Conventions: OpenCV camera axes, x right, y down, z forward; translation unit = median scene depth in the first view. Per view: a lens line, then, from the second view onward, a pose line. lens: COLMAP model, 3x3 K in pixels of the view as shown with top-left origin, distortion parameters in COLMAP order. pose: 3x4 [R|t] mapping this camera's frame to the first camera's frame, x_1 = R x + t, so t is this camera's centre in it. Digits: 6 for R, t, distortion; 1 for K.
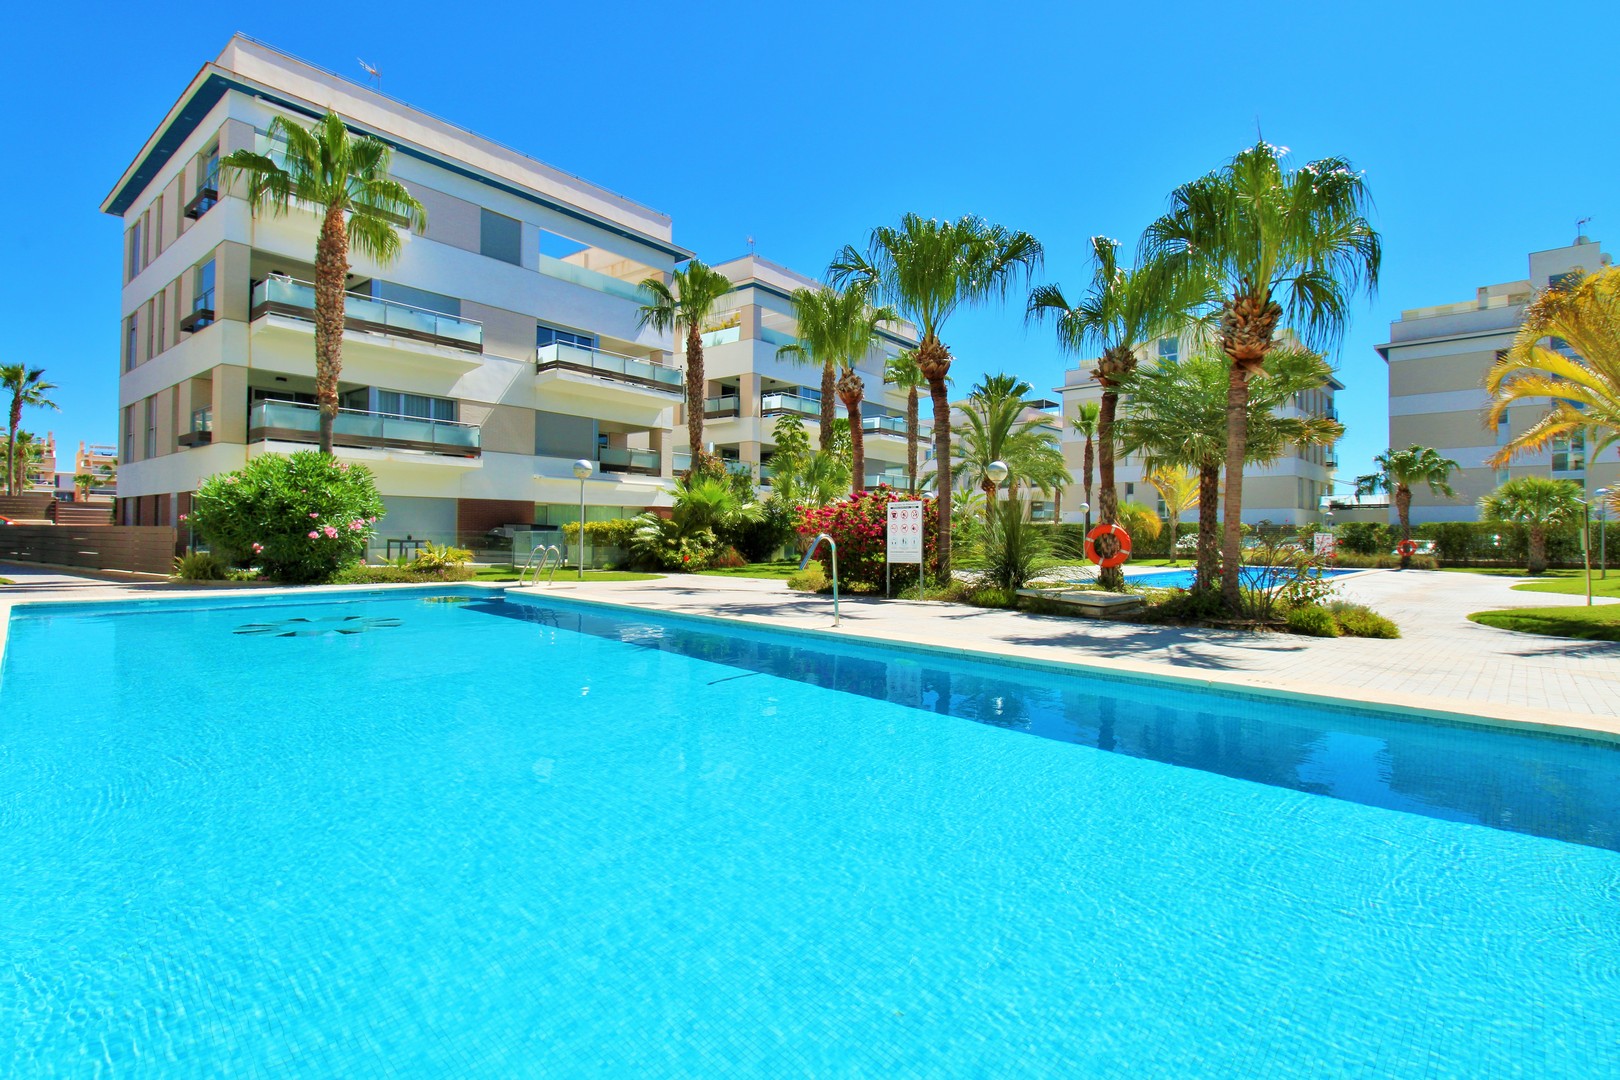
lens RADIAL K [[756.6, 0, 812.6], [0, 756.6, 524.2], [0, 0, 1]] dist [0.002437, -0.015131]
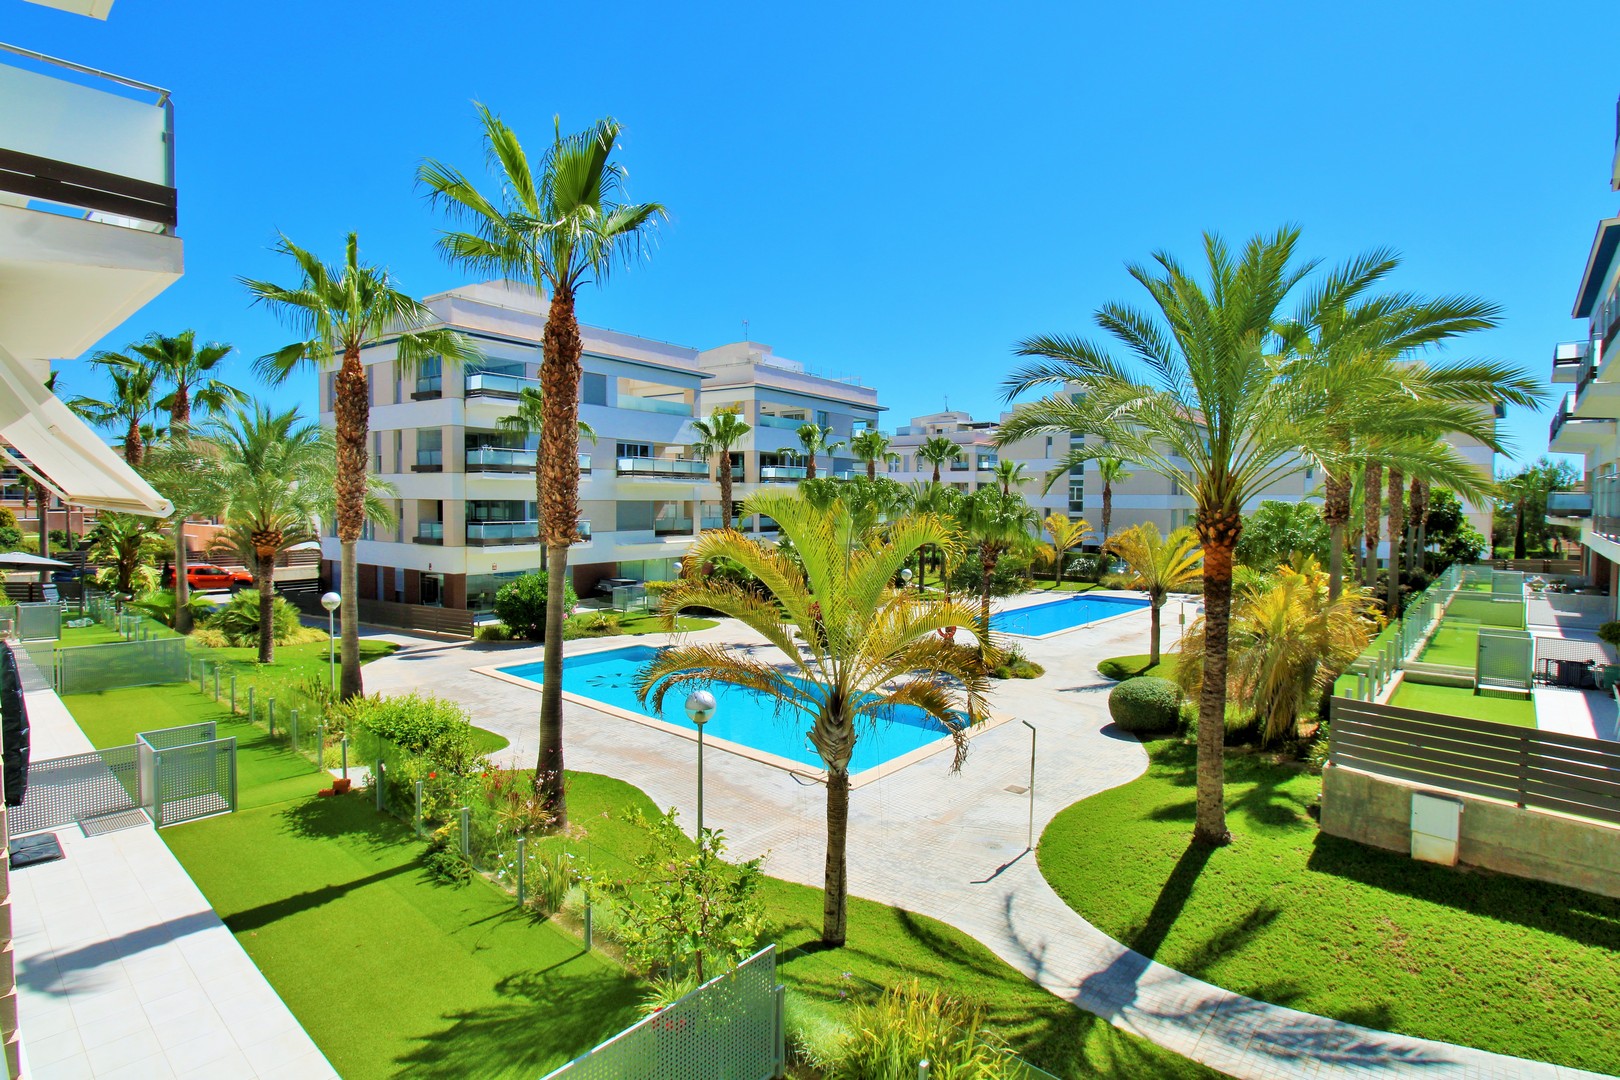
lens RADIAL K [[794.8, 0, 816.8], [0, 794.8, 536.7], [0, 0, 1]] dist [0.001797, -0.015119]
pose [[0.998979, -0.001811, 0.045140, -0.049552], [-0.000951, 0.998132, 0.061091, -0.211116], [-0.045166, -0.061072, 0.997111, -0.706220]]
